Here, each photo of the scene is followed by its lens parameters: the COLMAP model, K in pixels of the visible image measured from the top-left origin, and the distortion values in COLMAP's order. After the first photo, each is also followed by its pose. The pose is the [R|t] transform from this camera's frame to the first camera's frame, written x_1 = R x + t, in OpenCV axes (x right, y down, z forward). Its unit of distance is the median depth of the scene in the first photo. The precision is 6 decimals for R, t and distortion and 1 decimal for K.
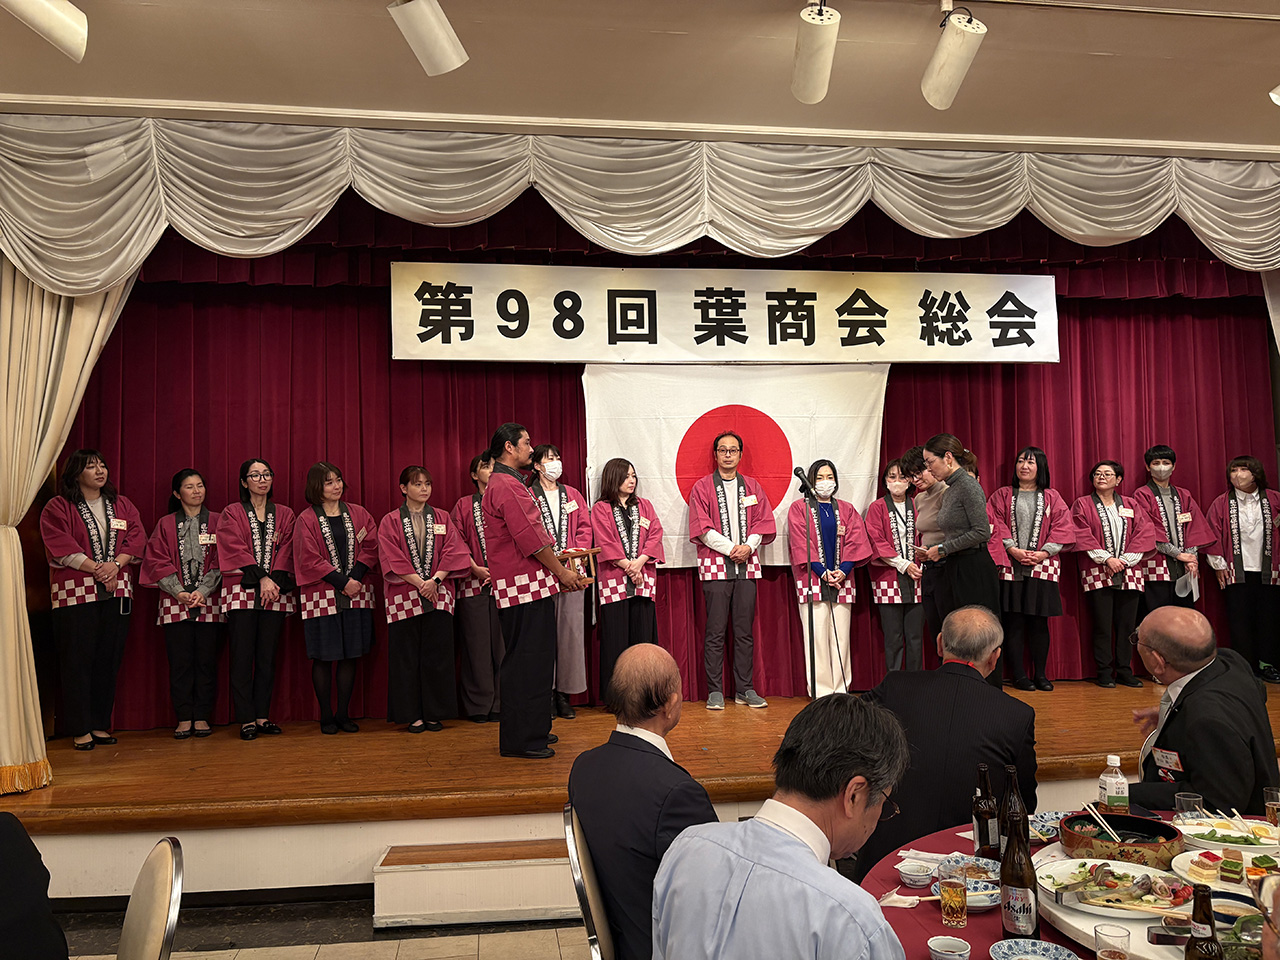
lens RADIAL K [[982.1, 0, 636.8], [0, 982.1, 492.2], [0, 0, 1]] dist [0.001196, 0.032510]
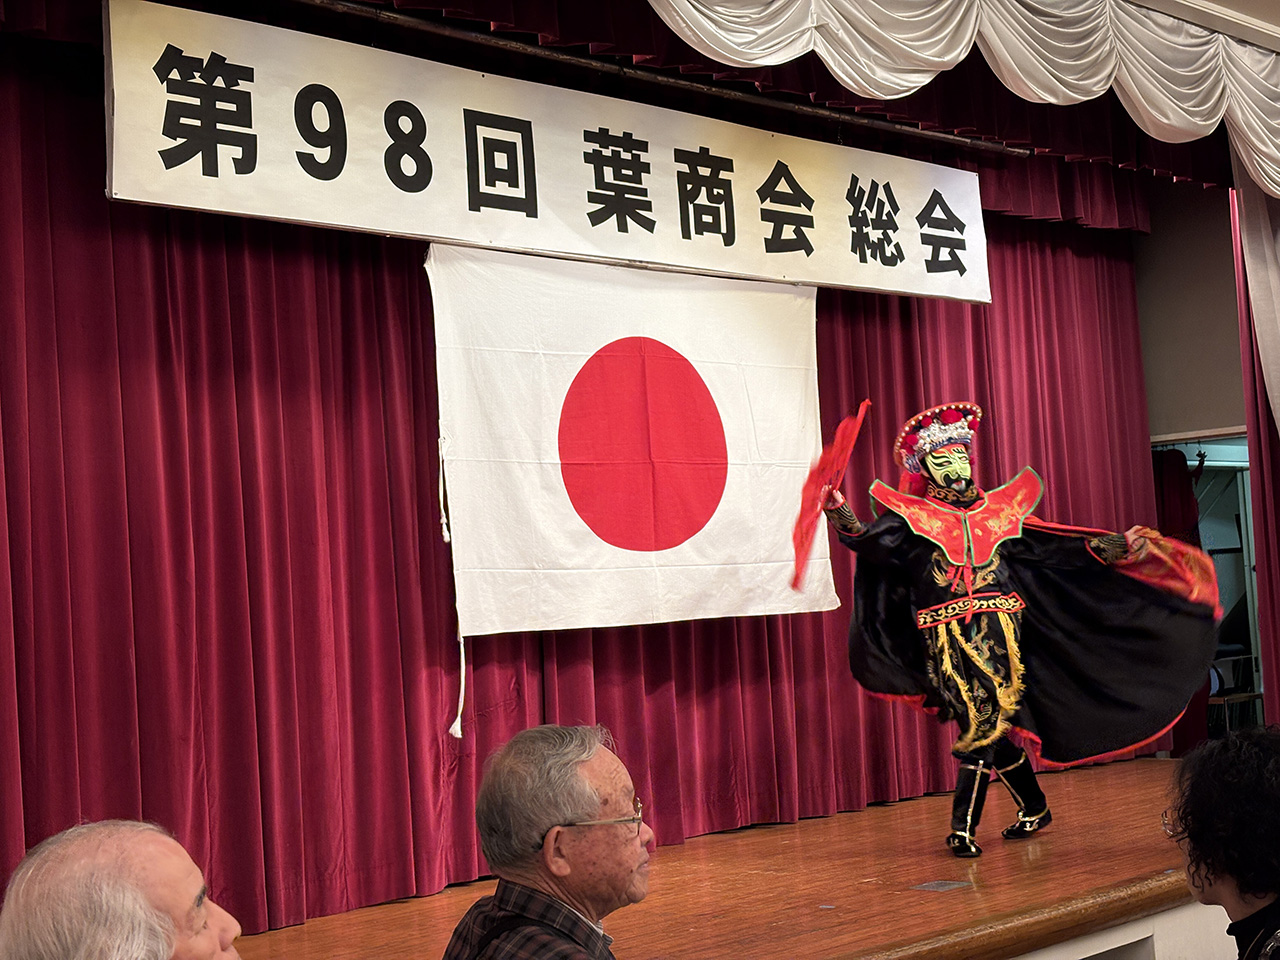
lens RADIAL K [[1915.8, 0, 632.7], [0, 1915.8, 480.9], [0, 0, 1]] dist [0.070908, 0.000000]
pose [[0.800553, 0.014443, 0.599088, -0.576352], [0.007740, 0.999377, -0.034435, 0.033885], [-0.599212, 0.032204, 0.799943, 0.106368]]
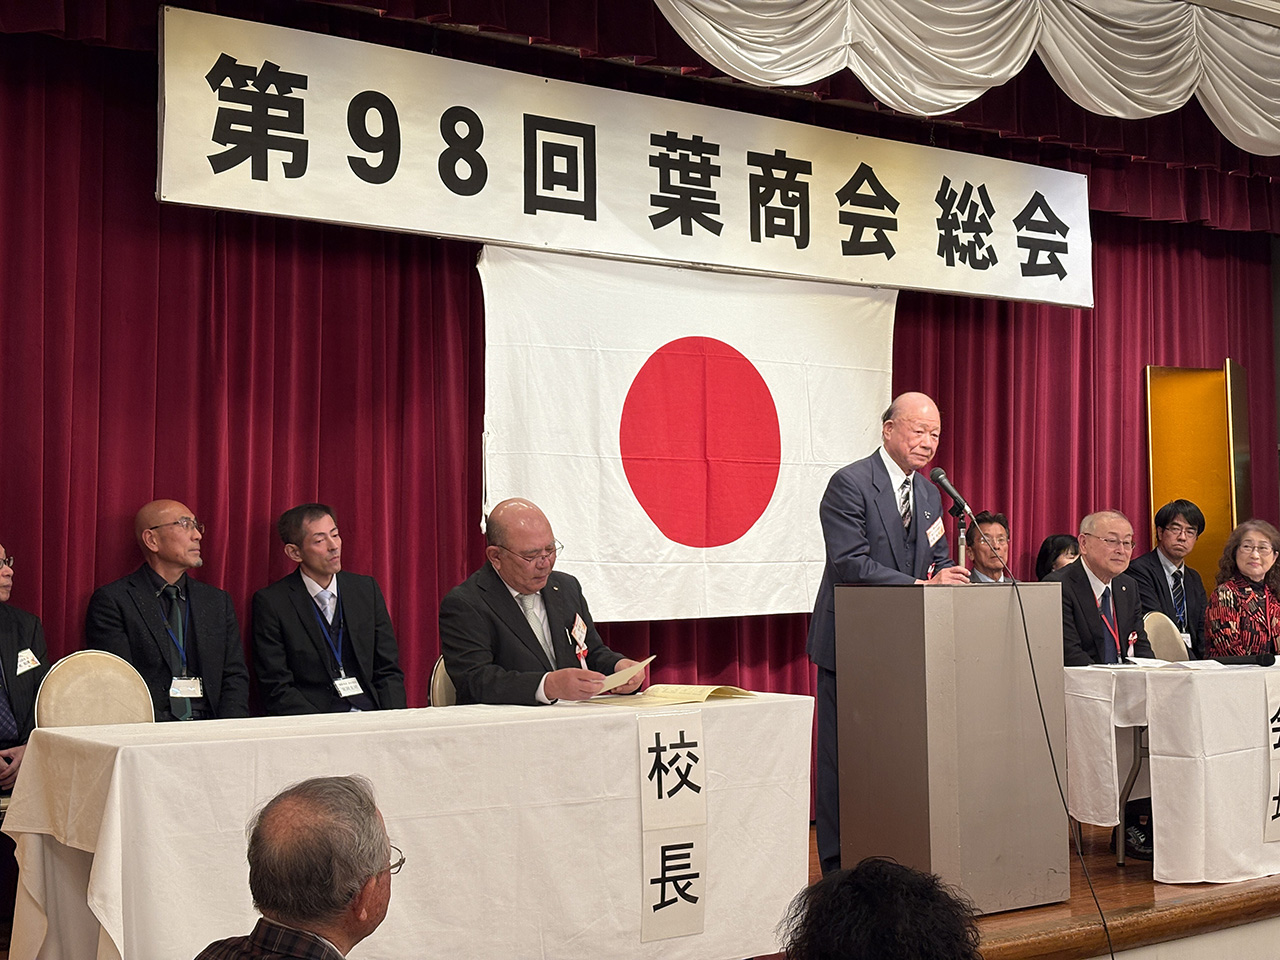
lens RADIAL K [[1915.8, 0, 633.3], [0, 1915.8, 490.7], [0, 0, 1]] dist [0.070908, 0.000000]
pose [[0.870072, 0.034155, 0.491740, -0.494091], [-0.038098, 0.999272, -0.001997, 0.005314], [-0.491450, -0.016996, 0.870740, 0.023941]]
